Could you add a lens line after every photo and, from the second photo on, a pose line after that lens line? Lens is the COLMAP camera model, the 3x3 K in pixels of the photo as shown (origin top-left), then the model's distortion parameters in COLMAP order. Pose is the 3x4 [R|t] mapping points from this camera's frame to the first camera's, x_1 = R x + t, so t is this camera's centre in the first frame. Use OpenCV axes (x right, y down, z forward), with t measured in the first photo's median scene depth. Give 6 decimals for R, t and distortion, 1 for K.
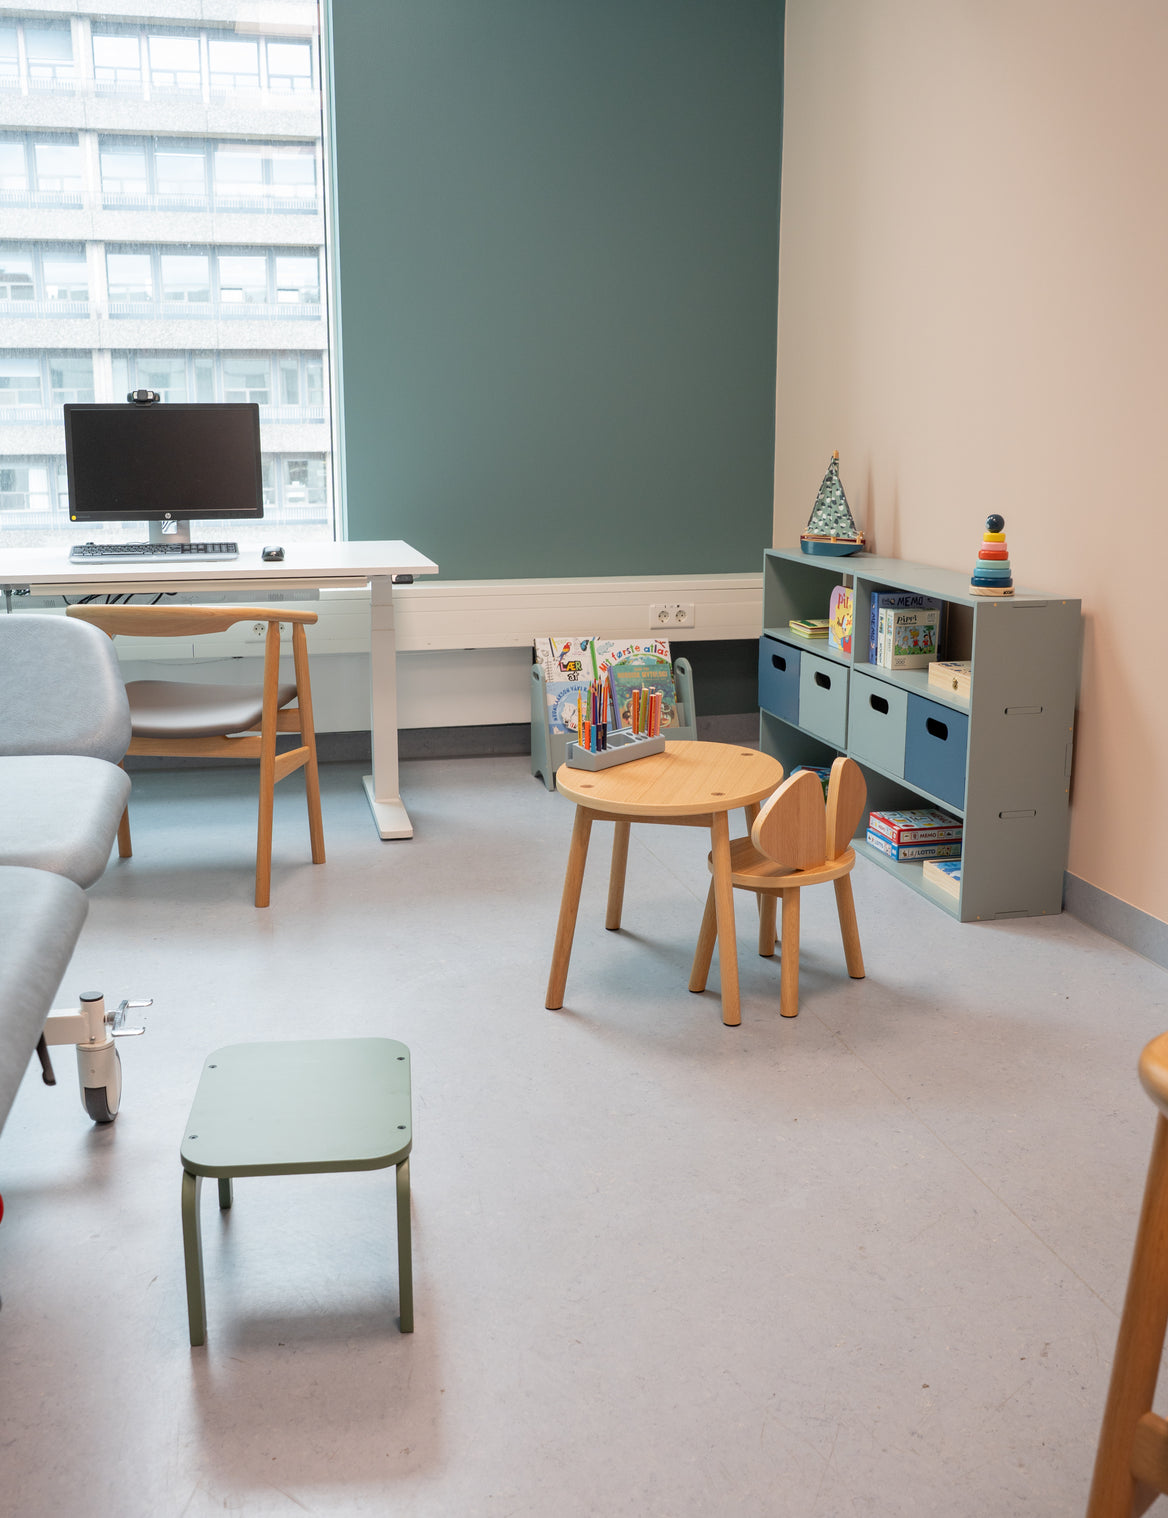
lens RADIAL K [[1564.5, 0, 584.0], [0, 1564.5, 759.0], [0, 0, 1]] dist [-0.032439, 0.009275]
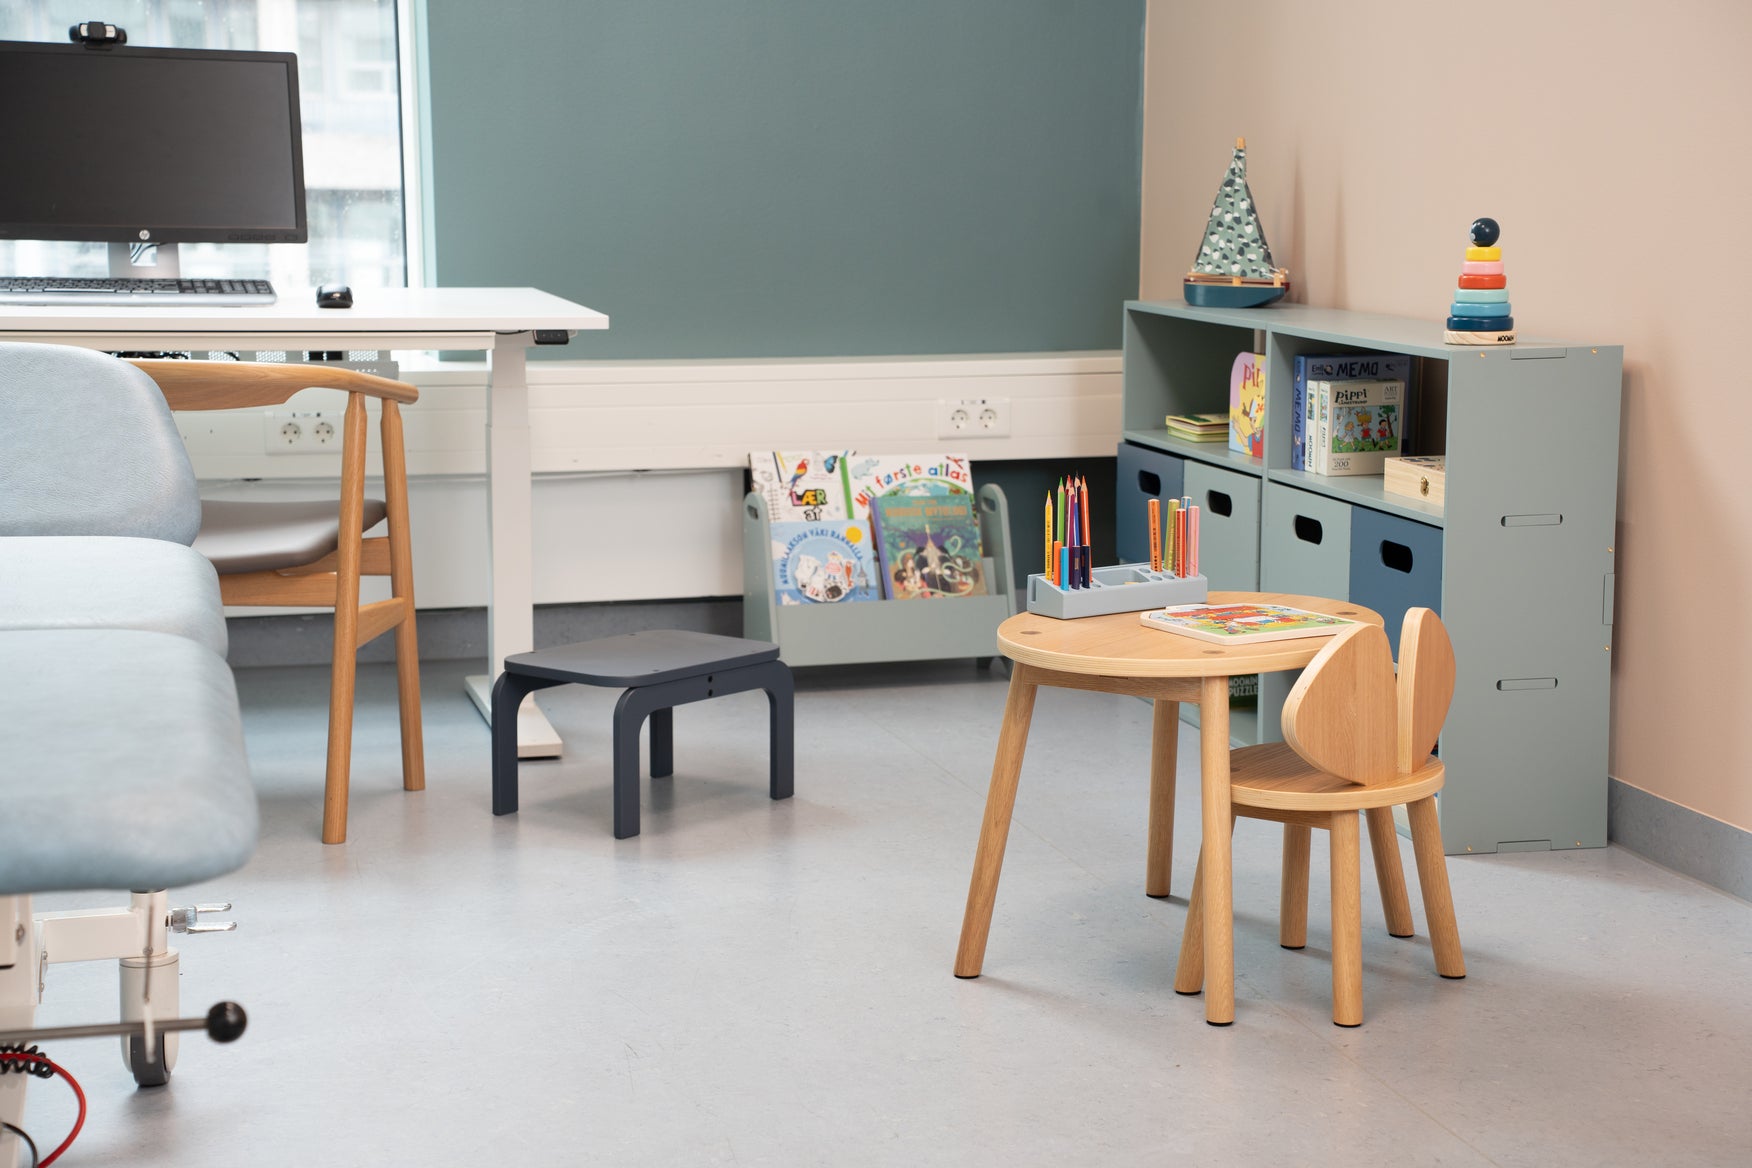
lens RADIAL K [[3110.1, 0, 867.2], [0, 3110.1, 580.3], [0, 0, 1]] dist [0.471991, 0.205600]
pose [[0.999556, -0.003090, 0.029628, -0.024640], [0.005265, 0.997274, -0.073606, 0.070506], [-0.029320, 0.073729, 0.996847, -0.235371]]
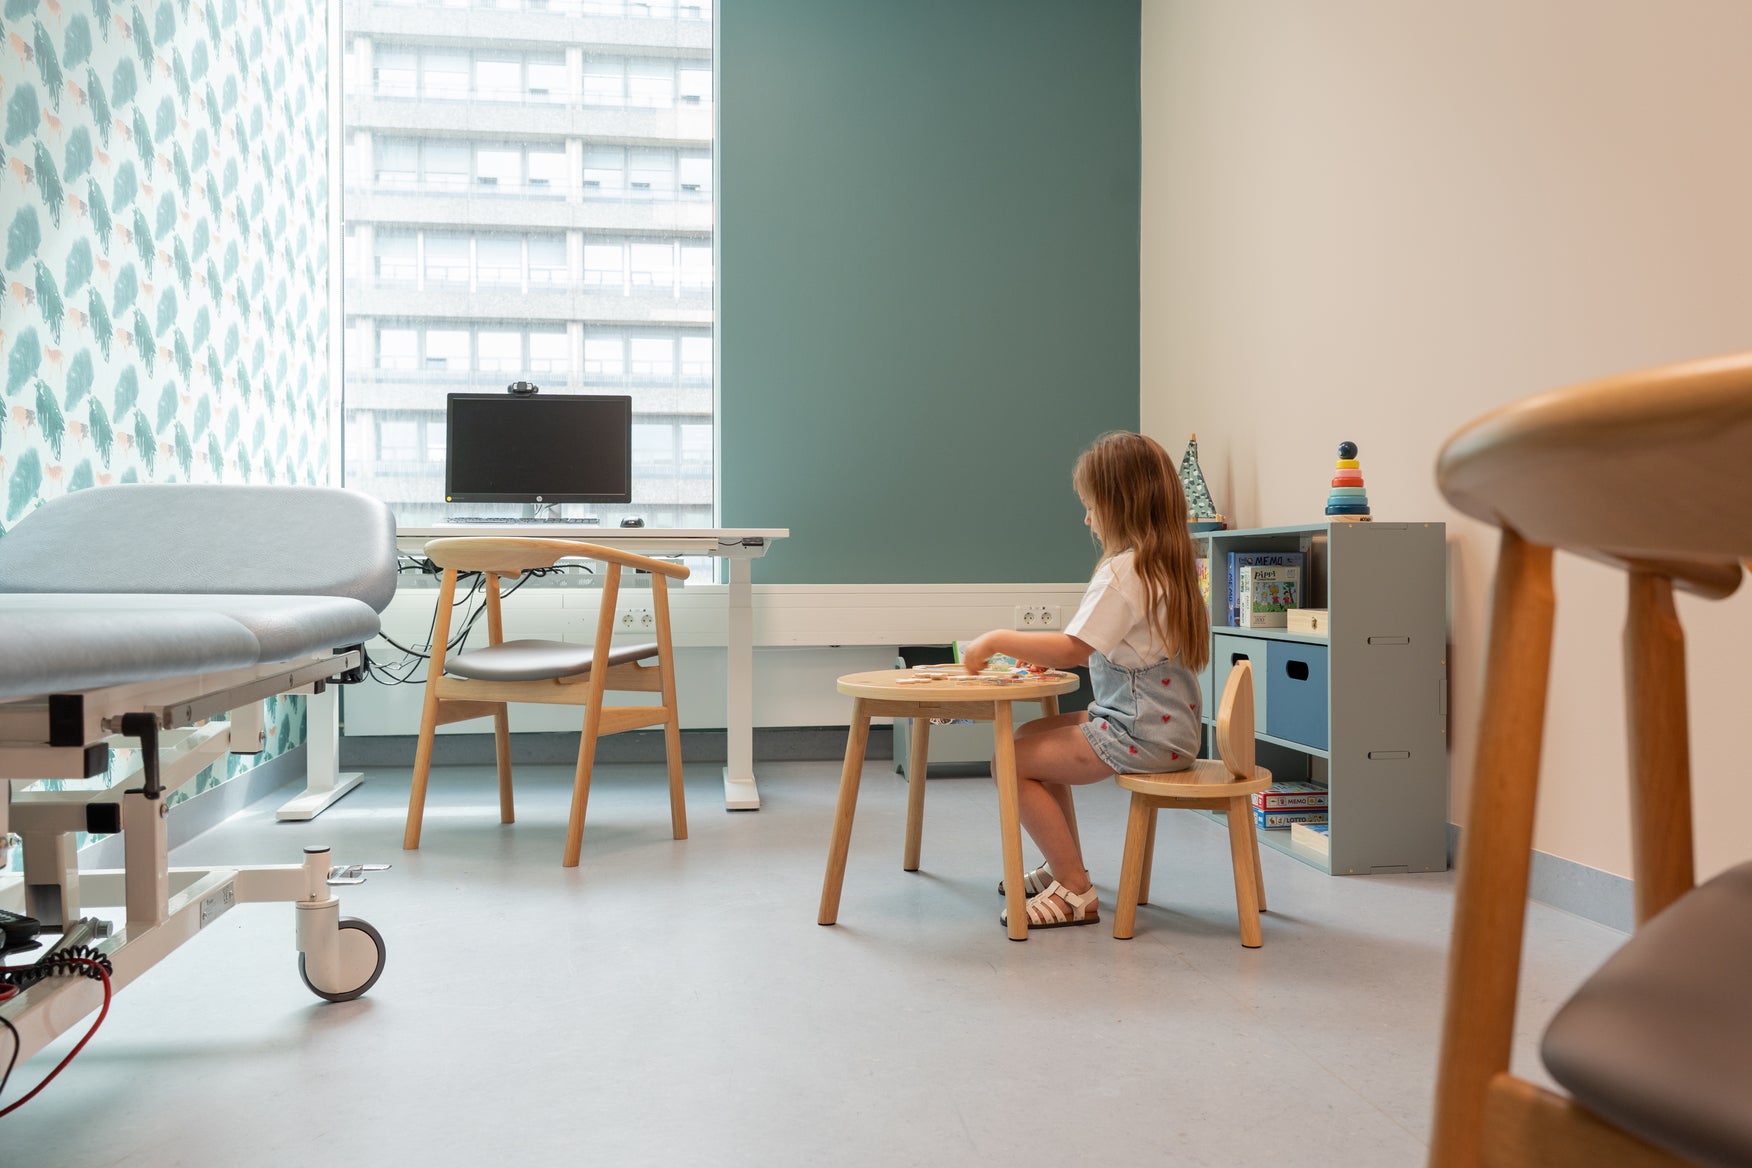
lens RADIAL K [[1445.2, 0, 868.8], [0, 1445.2, 583.0], [0, 0, 1]] dist [-0.006713, 0.008808]
pose [[0.995309, -0.001224, -0.096742, 0.044762], [-0.019252, 0.977418, -0.210438, 0.097722], [0.094815, 0.211313, 0.972809, 0.099052]]
